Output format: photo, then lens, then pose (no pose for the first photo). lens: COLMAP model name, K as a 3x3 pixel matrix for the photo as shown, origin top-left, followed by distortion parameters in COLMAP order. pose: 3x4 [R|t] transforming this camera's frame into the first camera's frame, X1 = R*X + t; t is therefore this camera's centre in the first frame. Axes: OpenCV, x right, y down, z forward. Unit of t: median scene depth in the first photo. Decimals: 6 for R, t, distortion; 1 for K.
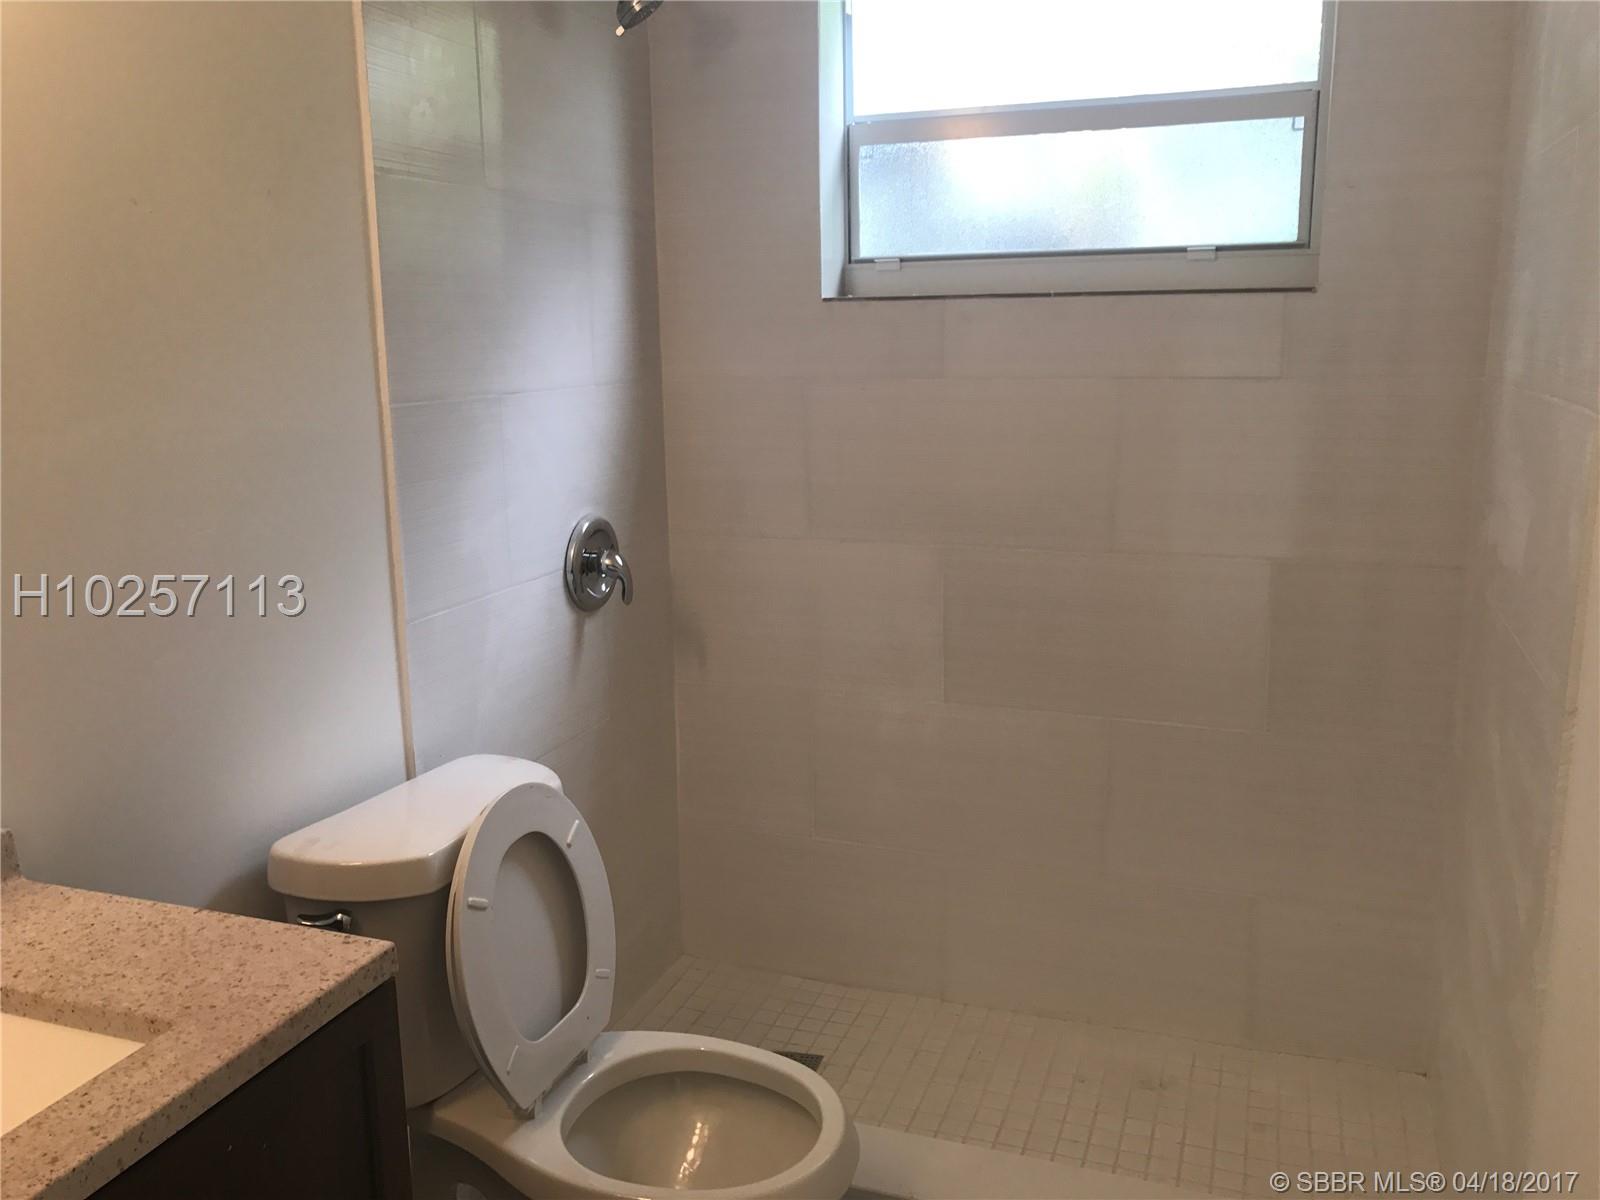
lens RADIAL K [[1300.0, 0, 792.8], [0, 1300.0, 590.4], [0, 0, 1]] dist [0.060824, -0.144618]
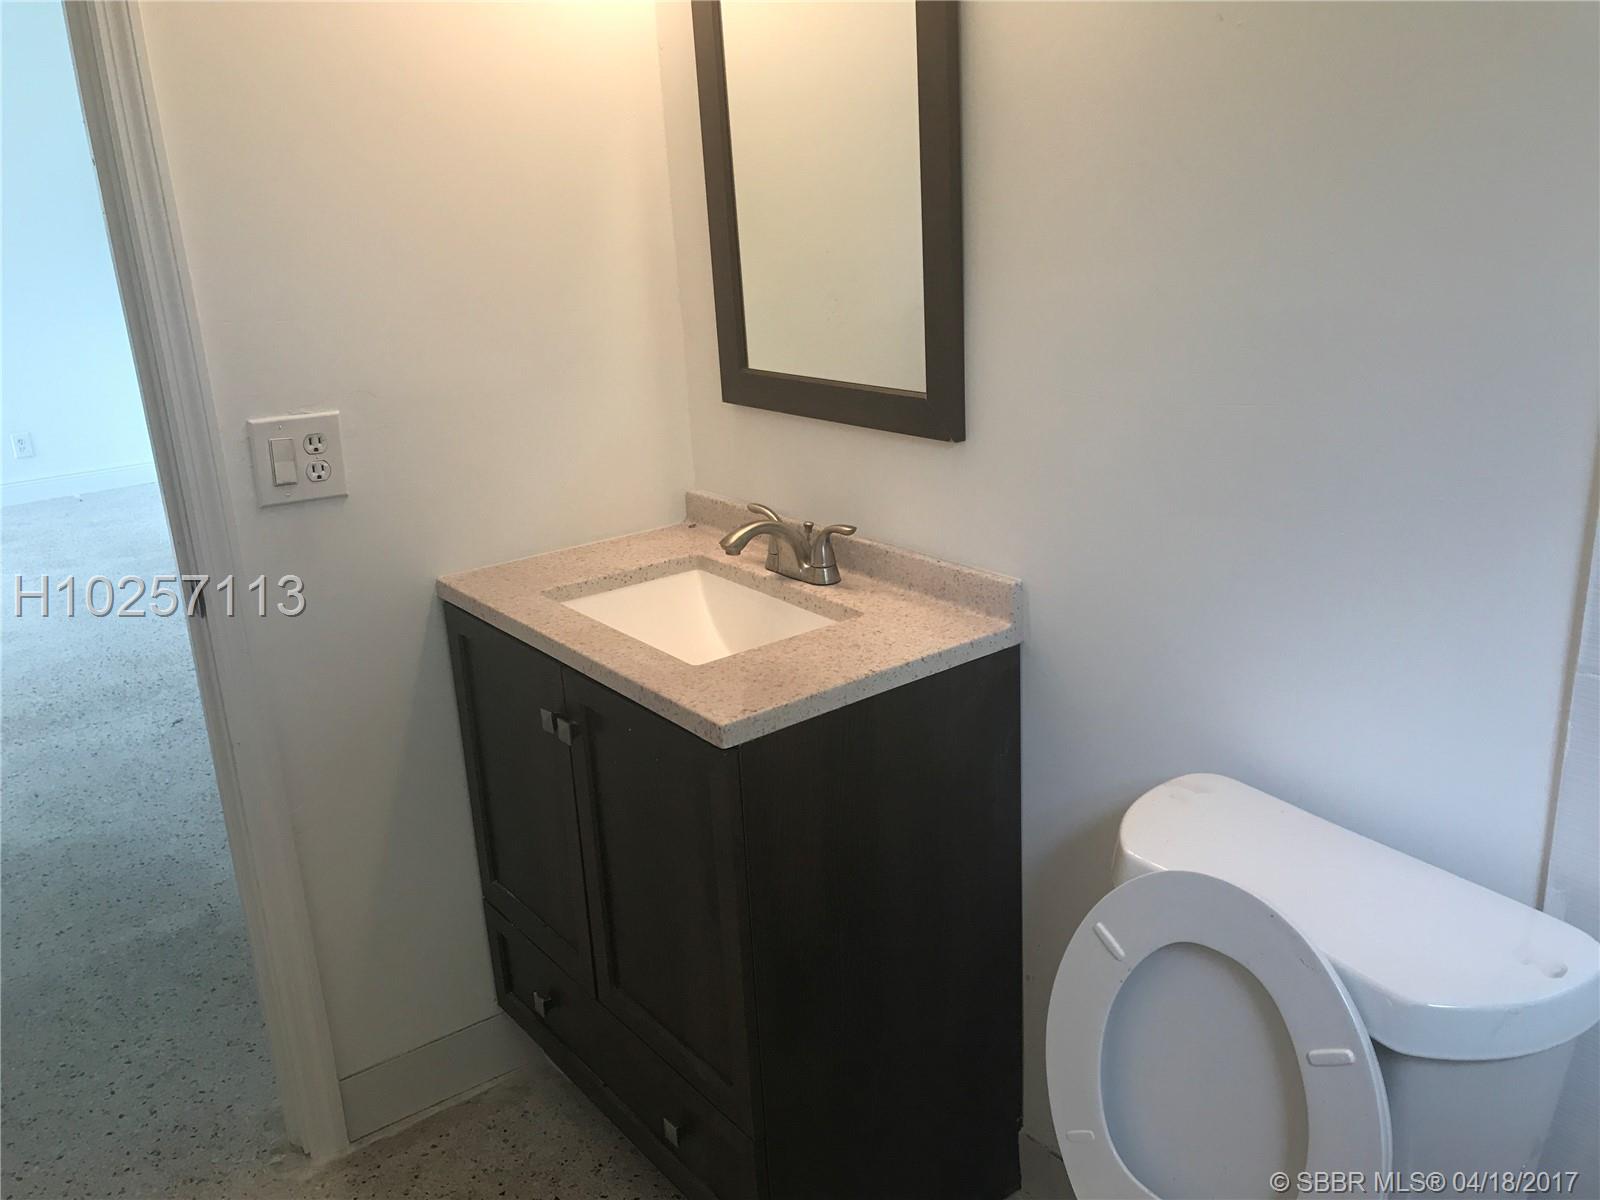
lens RADIAL K [[1300.0, 0, 792.8], [0, 1300.0, 590.4], [0, 0, 1]] dist [0.060824, -0.144618]
pose [[-0.538126, 0.289428, -0.791614, 0.607643], [-0.112398, 0.906164, 0.407716, -0.358328], [0.835337, 0.308379, -0.455099, 1.691930]]
